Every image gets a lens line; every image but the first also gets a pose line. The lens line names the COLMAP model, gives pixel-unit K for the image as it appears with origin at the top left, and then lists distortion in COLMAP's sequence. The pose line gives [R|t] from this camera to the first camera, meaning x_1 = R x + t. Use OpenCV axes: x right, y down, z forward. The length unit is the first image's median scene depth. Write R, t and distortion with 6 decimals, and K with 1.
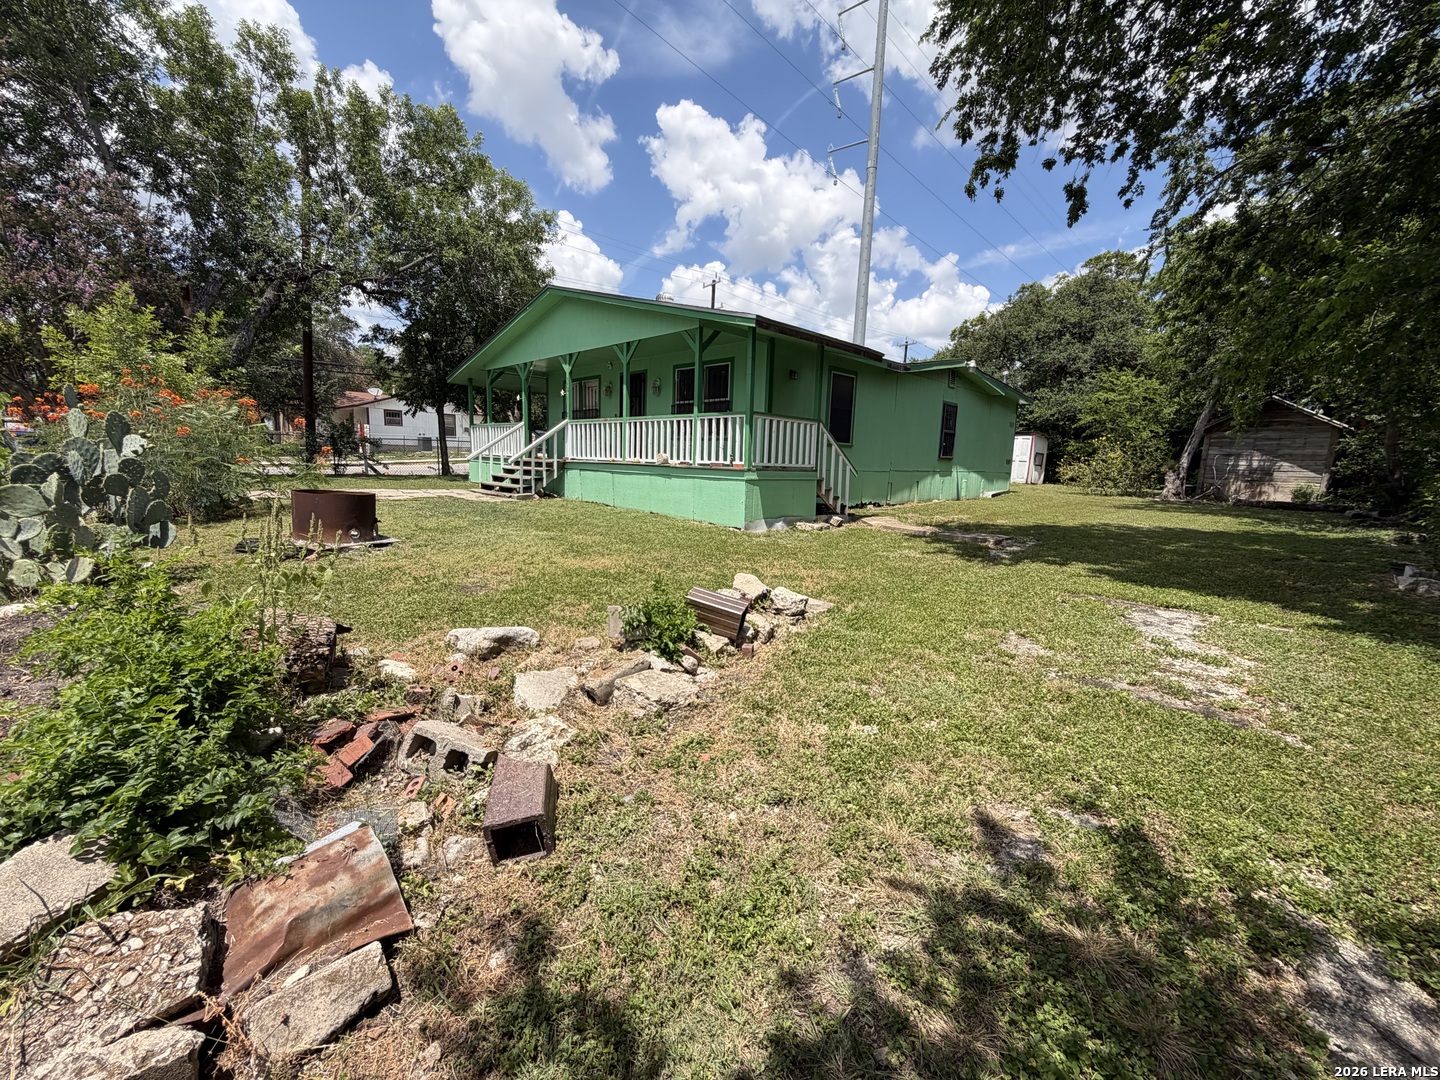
lens RADIAL K [[574.4, 0, 720.0], [0, 574.4, 540.0], [0, 0, 1]] dist [0.001381, 0.000364]
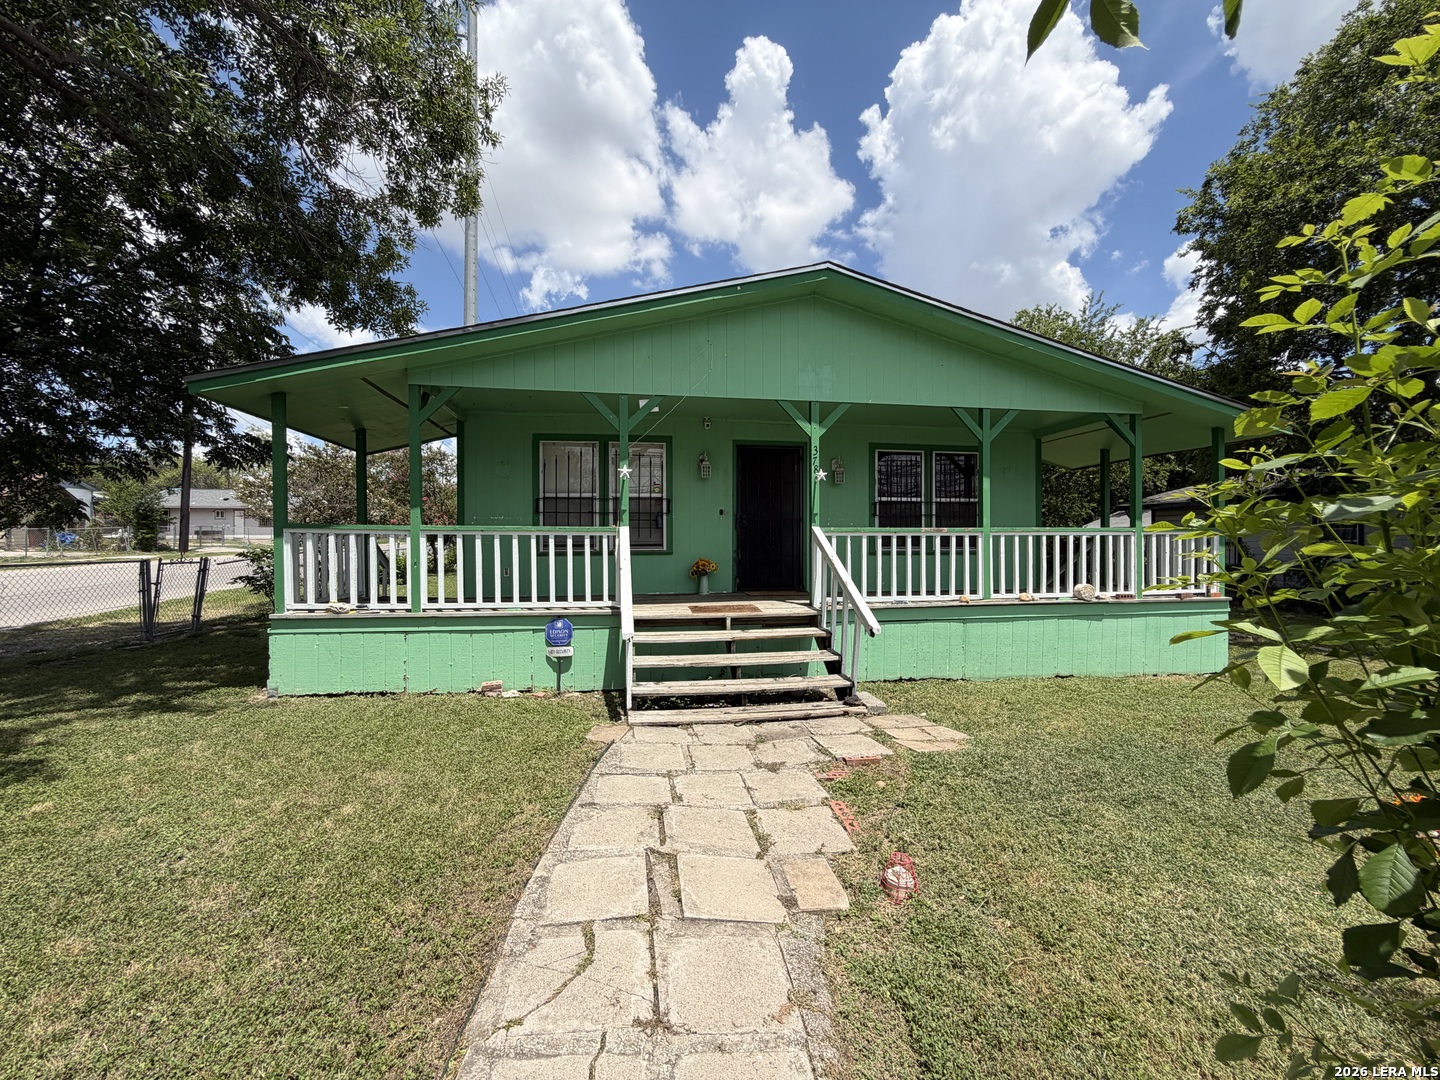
lens RADIAL K [[574.4, 0, 720.0], [0, 574.4, 540.0], [0, 0, 1]] dist [0.001381, 0.000364]
pose [[0.566017, 0.009324, 0.824341, -0.827389], [0.148652, 0.982391, -0.113181, -0.175370], [-0.810880, 0.186602, 0.554665, 0.901373]]
